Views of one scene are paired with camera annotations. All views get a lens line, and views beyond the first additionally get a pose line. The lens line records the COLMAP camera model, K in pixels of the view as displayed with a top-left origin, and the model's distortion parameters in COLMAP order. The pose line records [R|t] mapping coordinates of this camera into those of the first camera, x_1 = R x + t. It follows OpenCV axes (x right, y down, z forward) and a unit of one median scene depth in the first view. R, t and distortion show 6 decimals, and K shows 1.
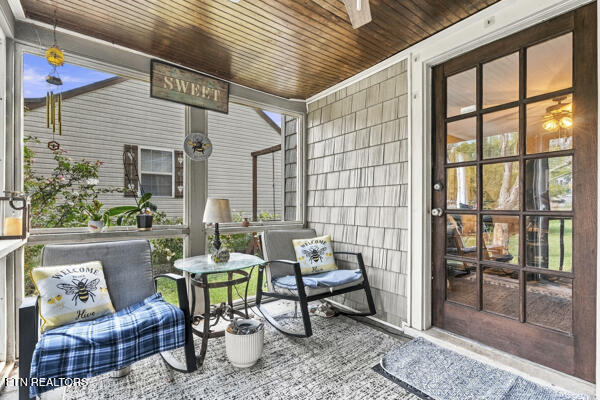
lens RADIAL K [[266.5, 0, 300.0], [0, 266.5, 200.0], [0, 0, 1]] dist [-0.002703, -0.000480]
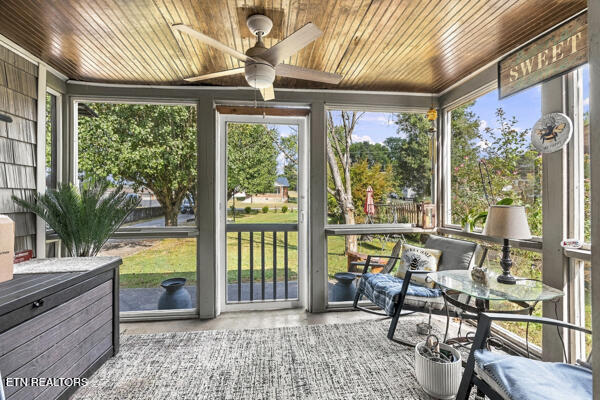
lens RADIAL K [[257.9, 0, 300.0], [0, 257.9, 200.0], [0, 0, 1]] dist [0.001501, 0.000337]
pose [[-0.488146, 0.003441, -0.872755, 0.673727], [0.004298, 0.999990, 0.001539, -0.003966], [0.872751, -0.003000, -0.488156, 0.806687]]
